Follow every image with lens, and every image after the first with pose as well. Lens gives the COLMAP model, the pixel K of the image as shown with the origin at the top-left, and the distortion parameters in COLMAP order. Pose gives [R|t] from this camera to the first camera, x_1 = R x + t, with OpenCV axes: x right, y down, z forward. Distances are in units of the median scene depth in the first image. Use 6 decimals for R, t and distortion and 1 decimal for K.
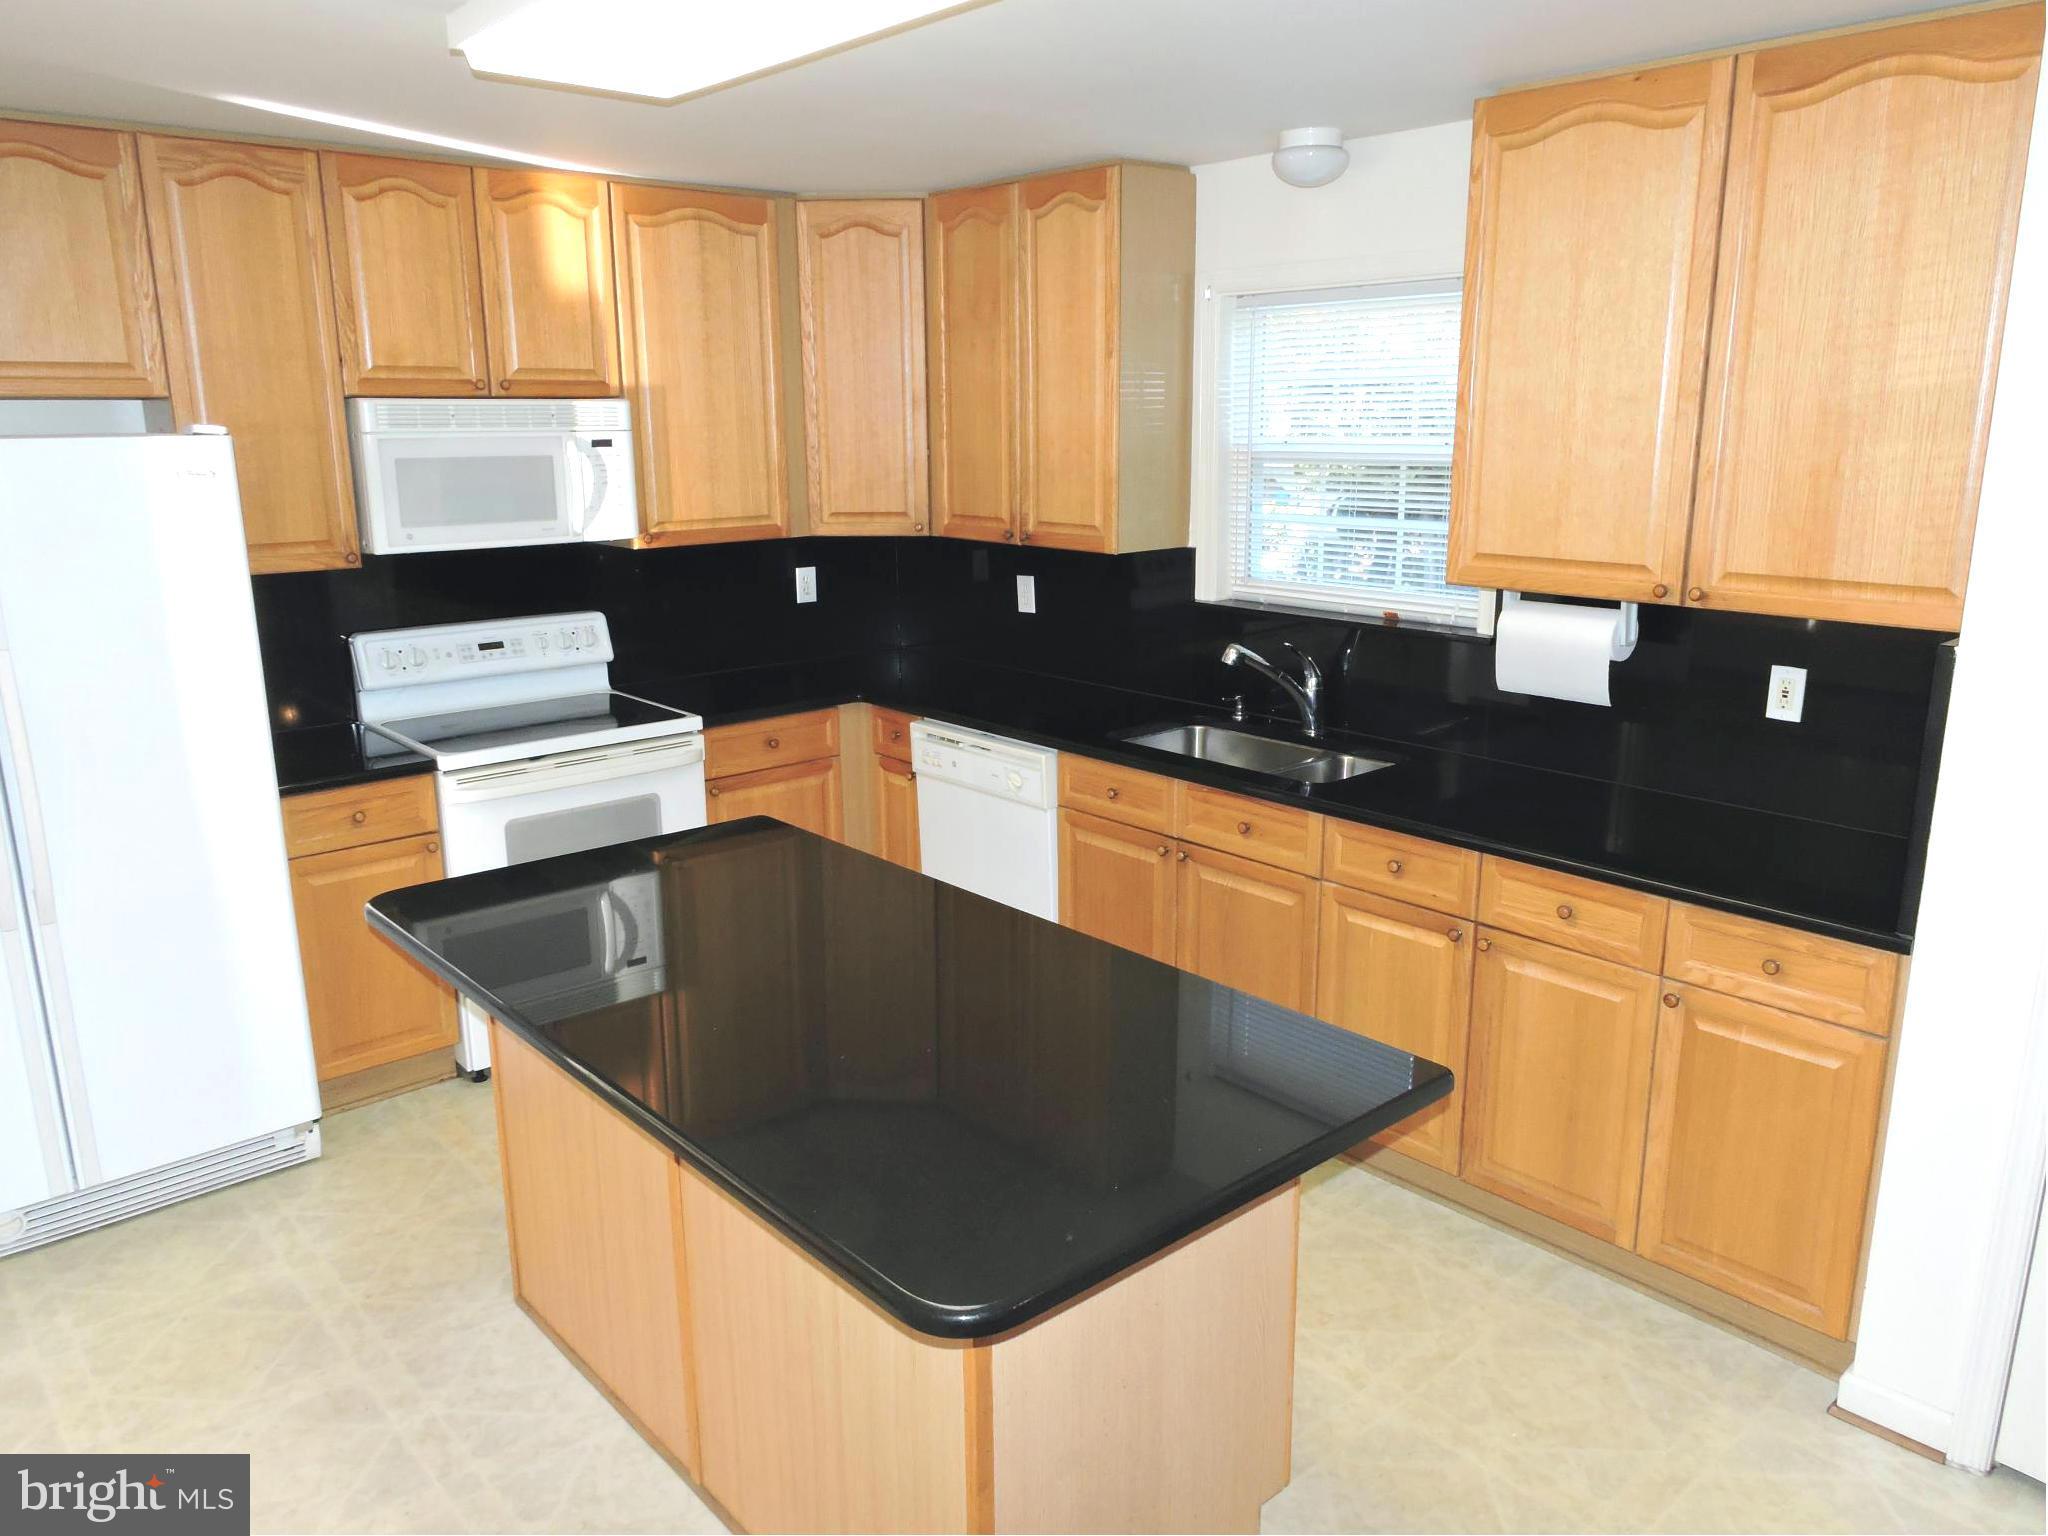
lens RADIAL K [[1453.3, 0, 1027.6], [0, 1453.3, 771.9], [0, 0, 1]] dist [-0.008436, 0.002765]
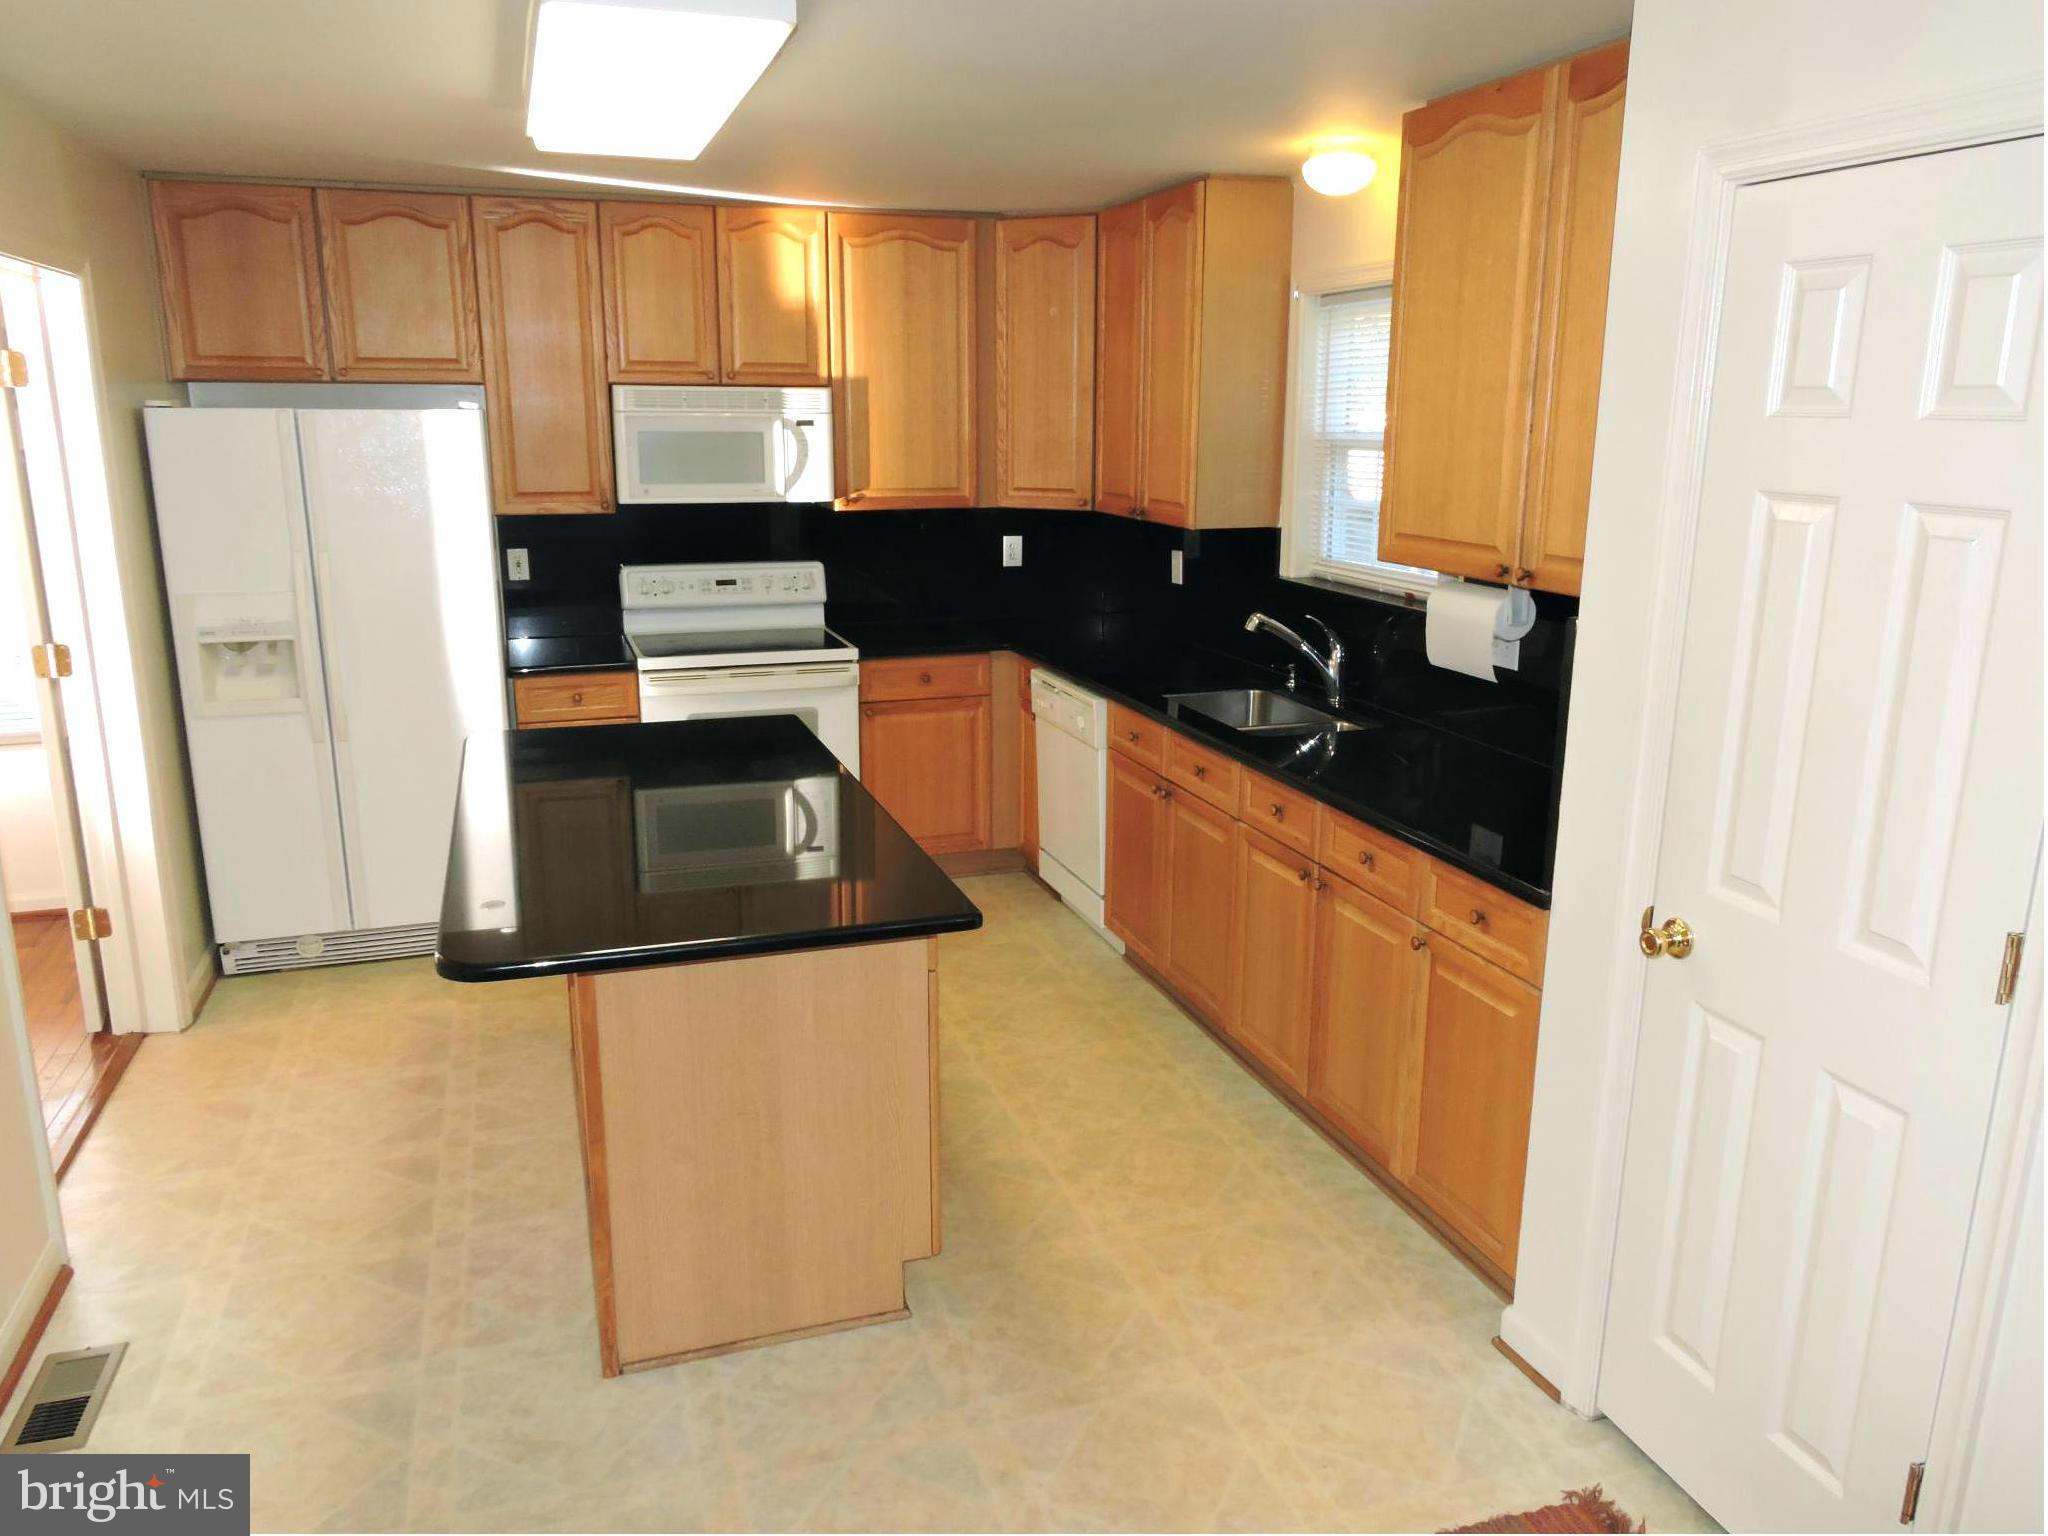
lens RADIAL K [[1453.3, 0, 1020.8], [0, 1453.3, 767.6], [0, 0, 1]] dist [-0.008436, 0.002765]
pose [[0.923295, 0.102121, -0.370266, 0.374455], [-0.102572, 0.994553, 0.018528, 0.024973], [0.370142, 0.020872, 0.928741, -0.079804]]
